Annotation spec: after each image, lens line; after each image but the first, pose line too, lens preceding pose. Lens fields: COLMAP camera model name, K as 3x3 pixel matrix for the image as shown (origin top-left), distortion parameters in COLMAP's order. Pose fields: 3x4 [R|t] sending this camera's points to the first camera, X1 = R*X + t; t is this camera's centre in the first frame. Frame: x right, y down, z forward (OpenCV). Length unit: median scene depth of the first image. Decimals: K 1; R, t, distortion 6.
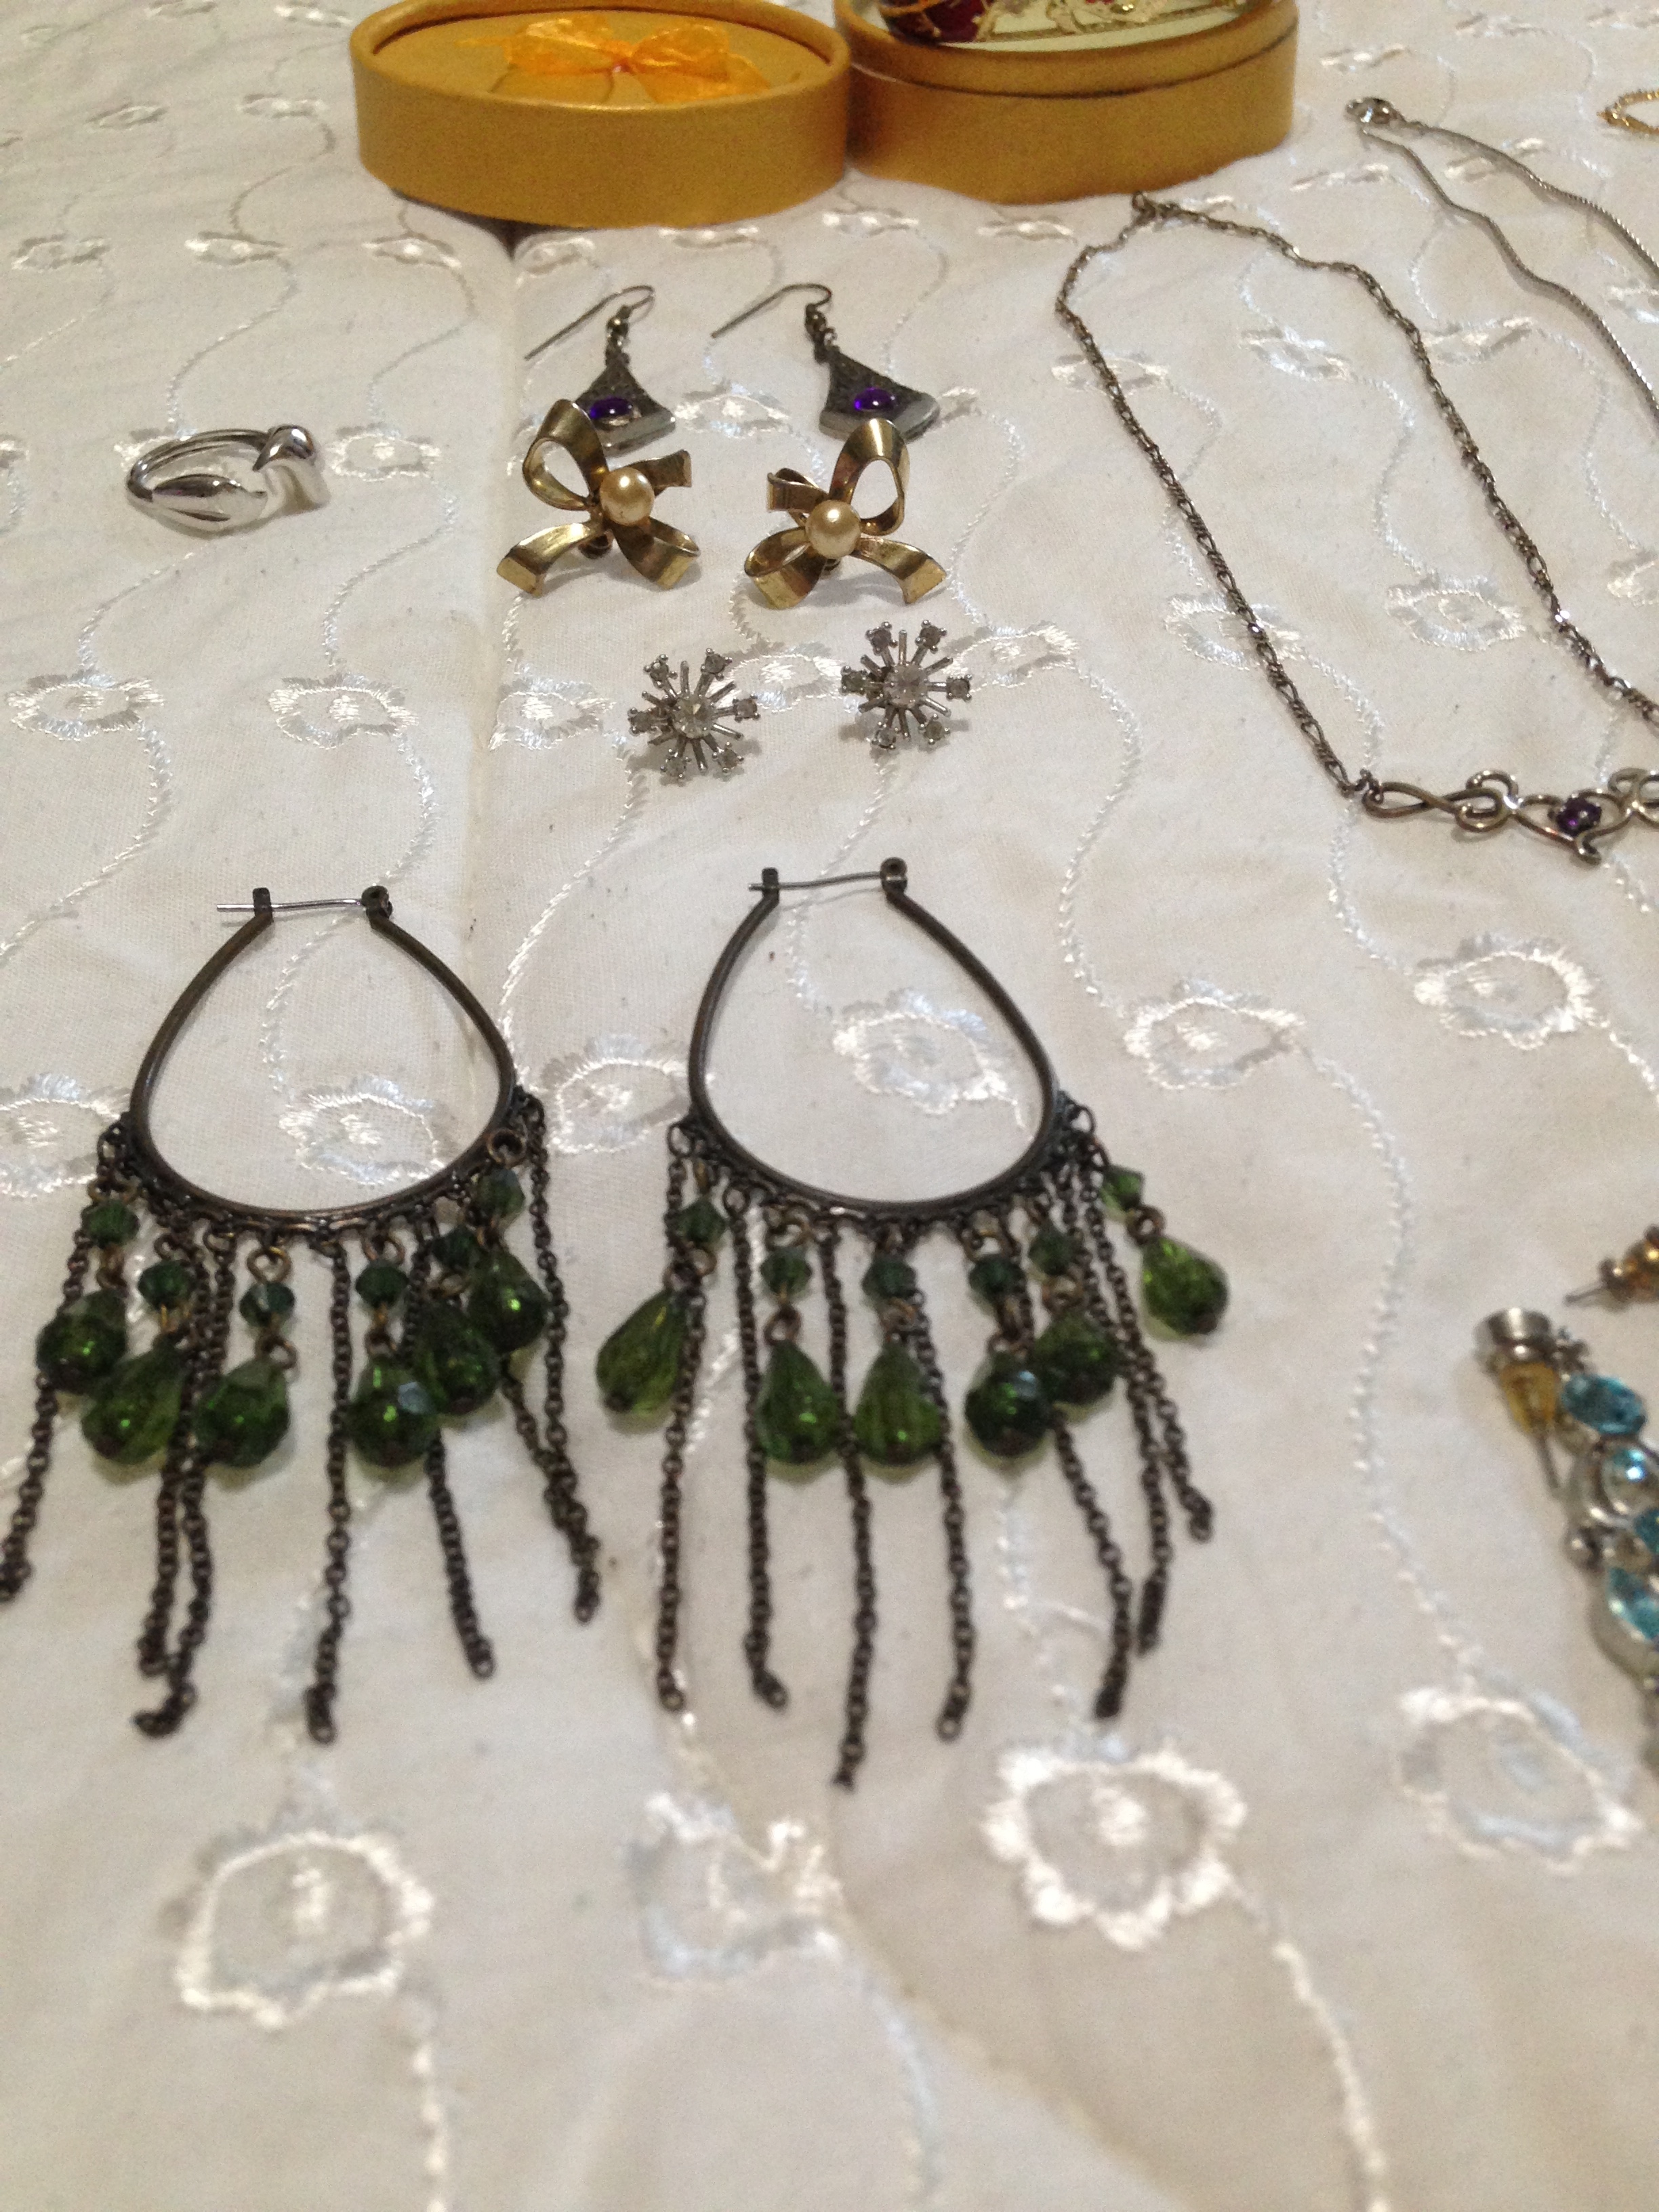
lens RADIAL K [[2016.5, 0, 833.7], [0, 2016.5, 1109.6], [0, 0, 1]] dist [0.158573, -0.233055]
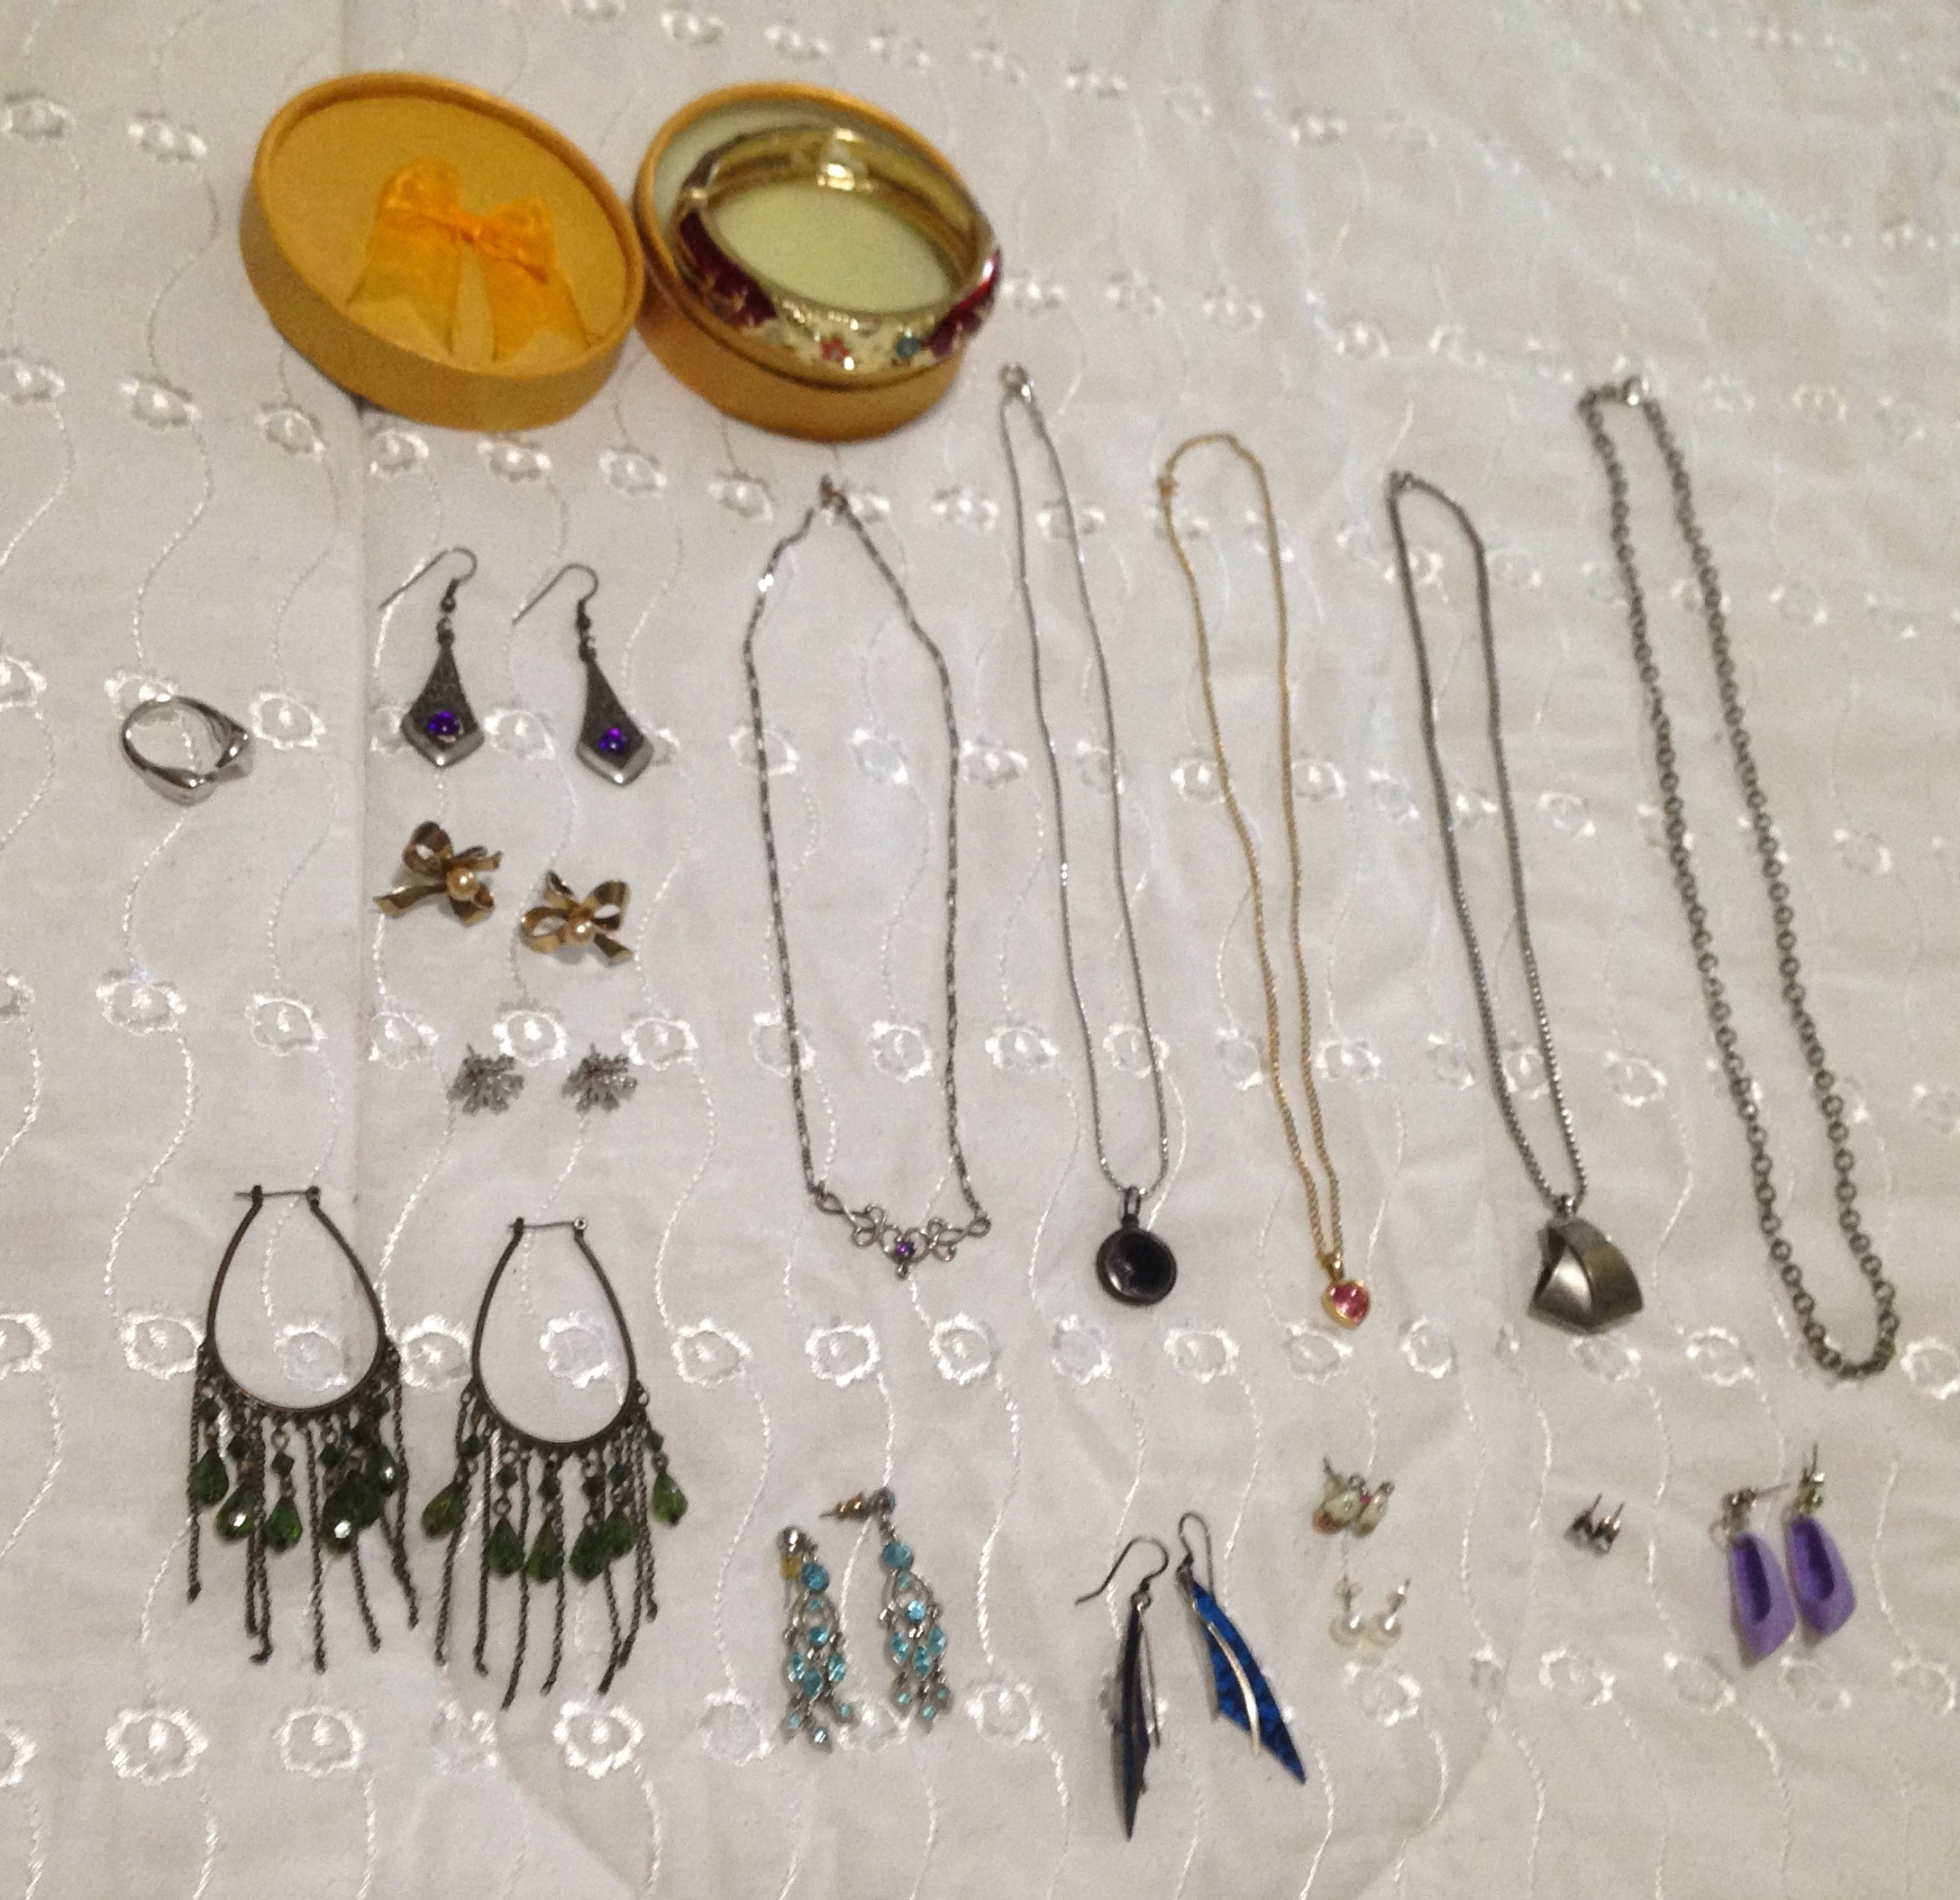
lens RADIAL K [[2867.1, 0, 981.7], [0, 2867.1, 1071.2], [0, 0, 1]] dist [0.175050, -0.030186]
pose [[0.929554, 0.180455, 0.321505, -0.641422], [-0.275377, 0.919657, 0.279997, -1.371262], [-0.245148, -0.348807, 0.904564, -1.905284]]
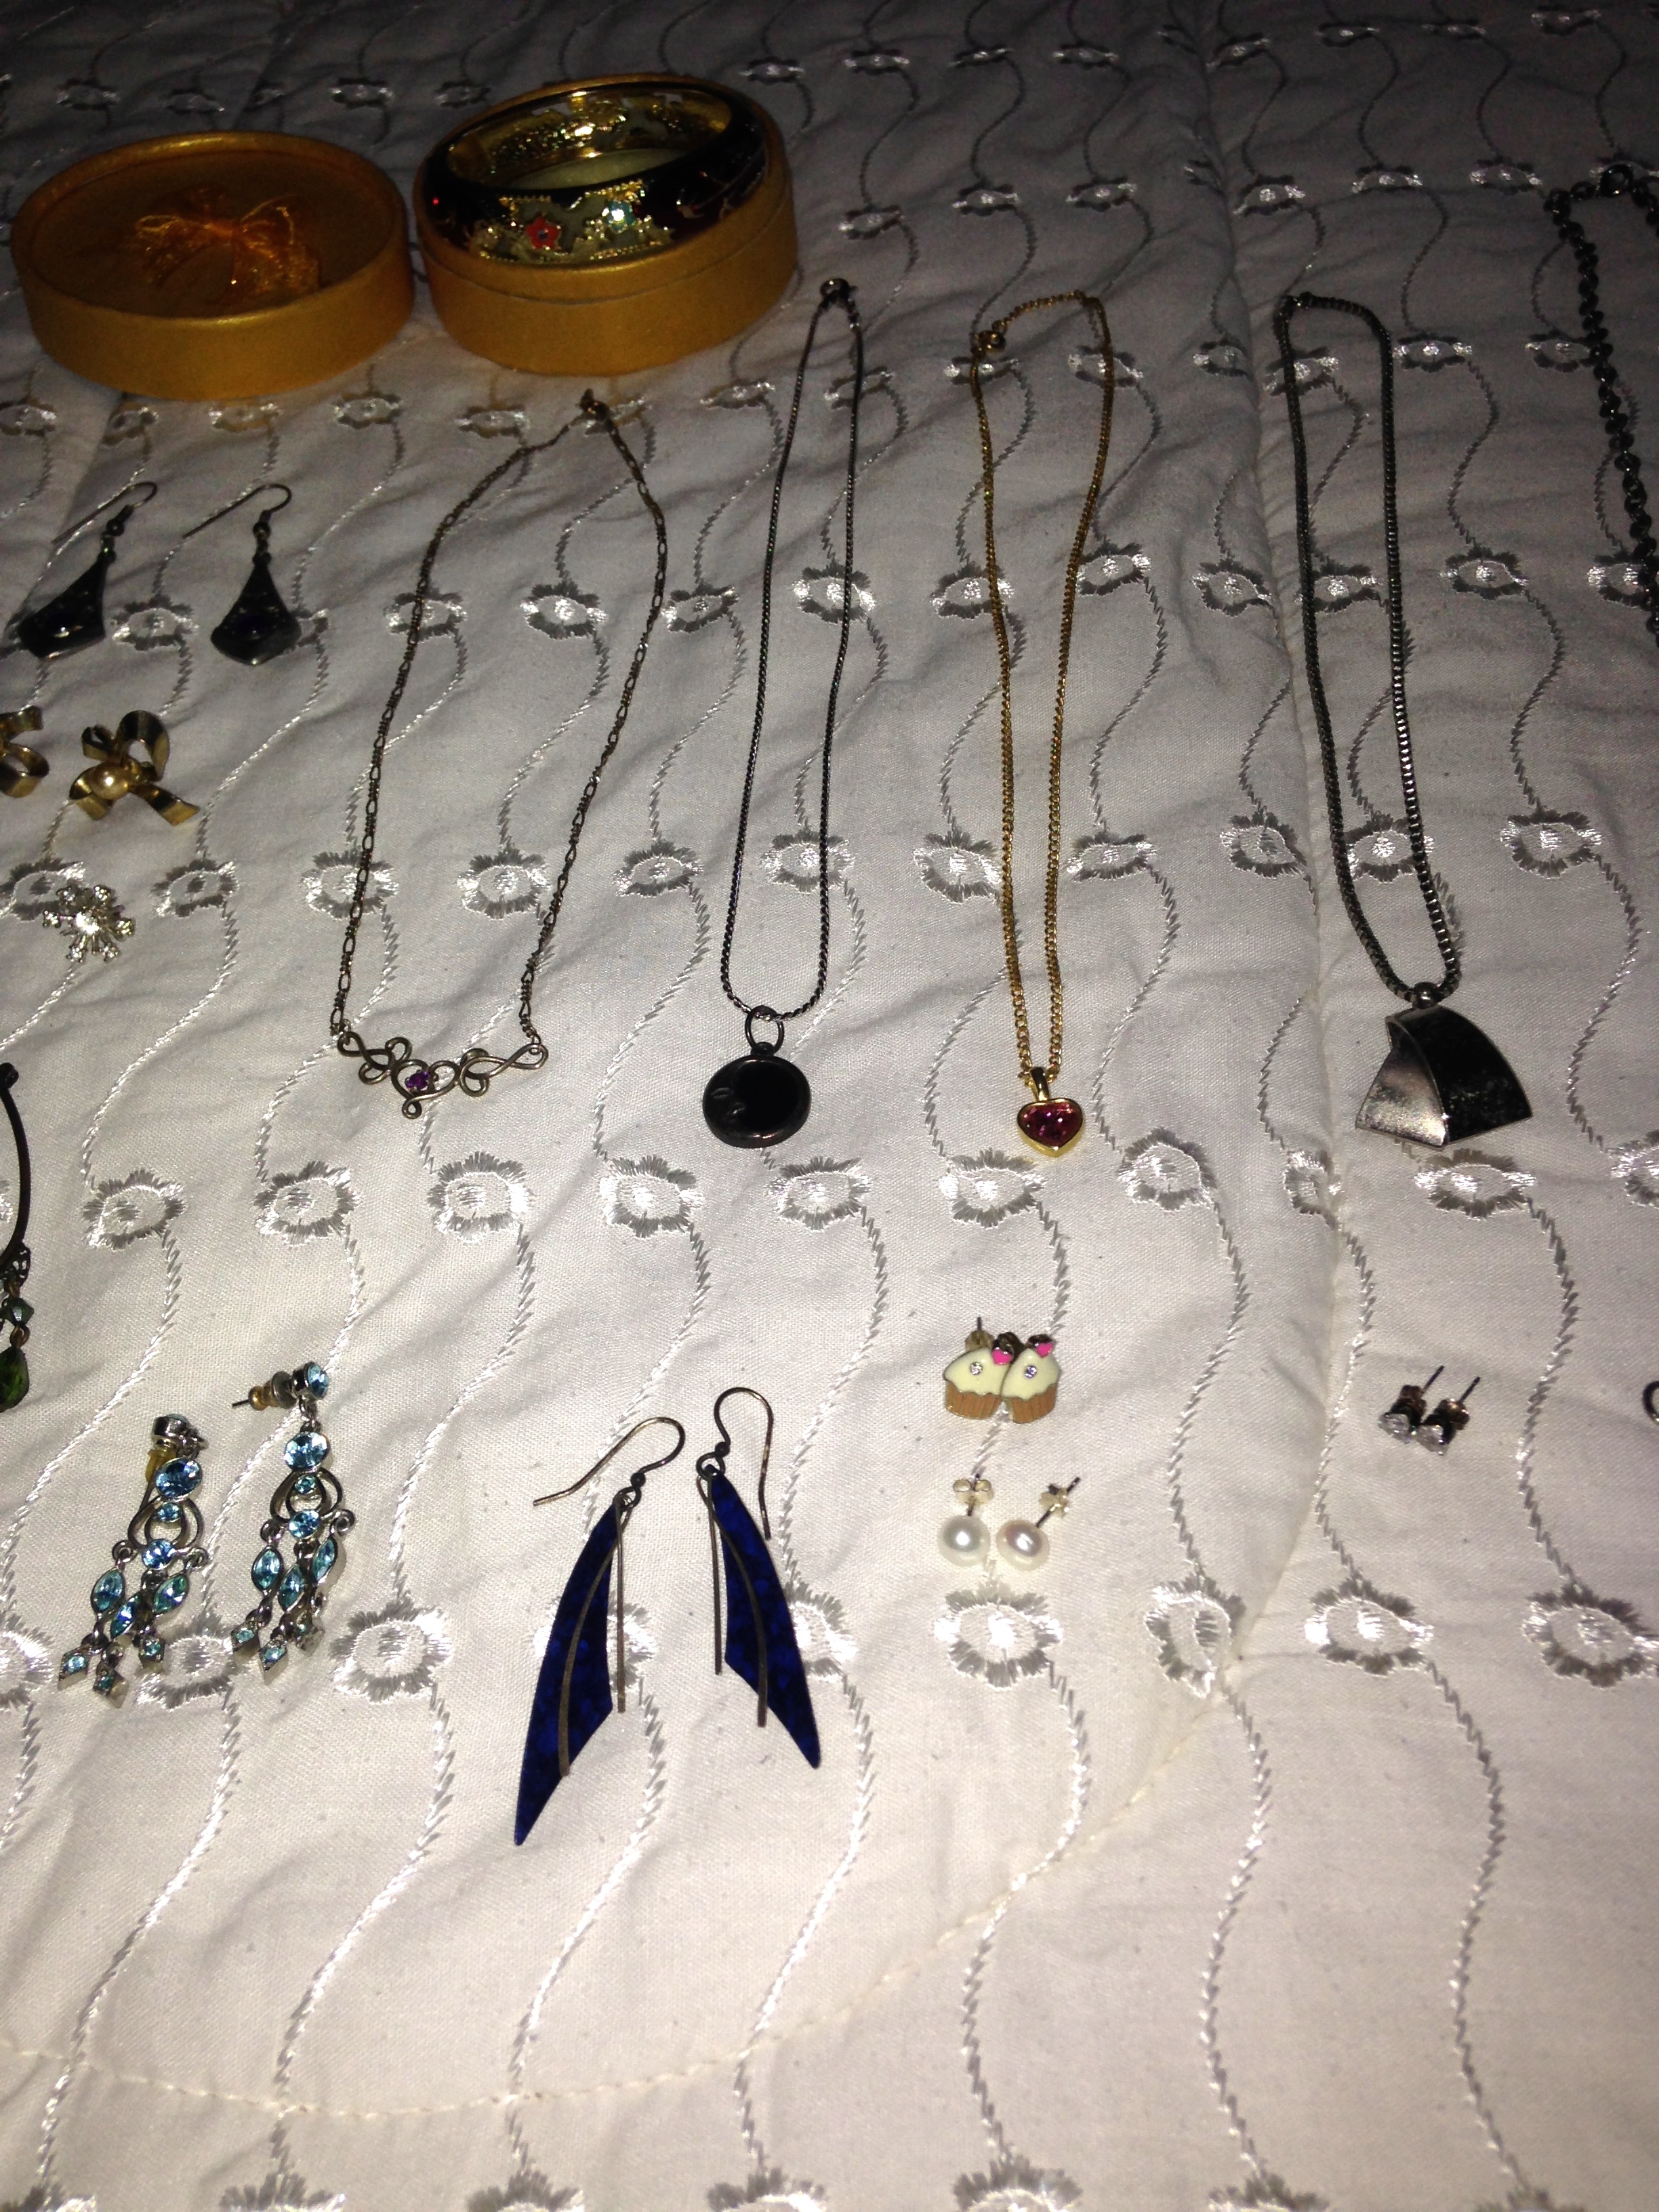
lens RADIAL K [[2073.9, 0, 834.8], [0, 2073.9, 1081.1], [0, 0, 1]] dist [0.178747, -0.305899]
pose [[0.986919, 0.111768, -0.116183, 1.053378], [-0.092086, 0.982353, 0.162798, -0.532273], [0.132328, -0.149970, 0.979795, -0.698705]]
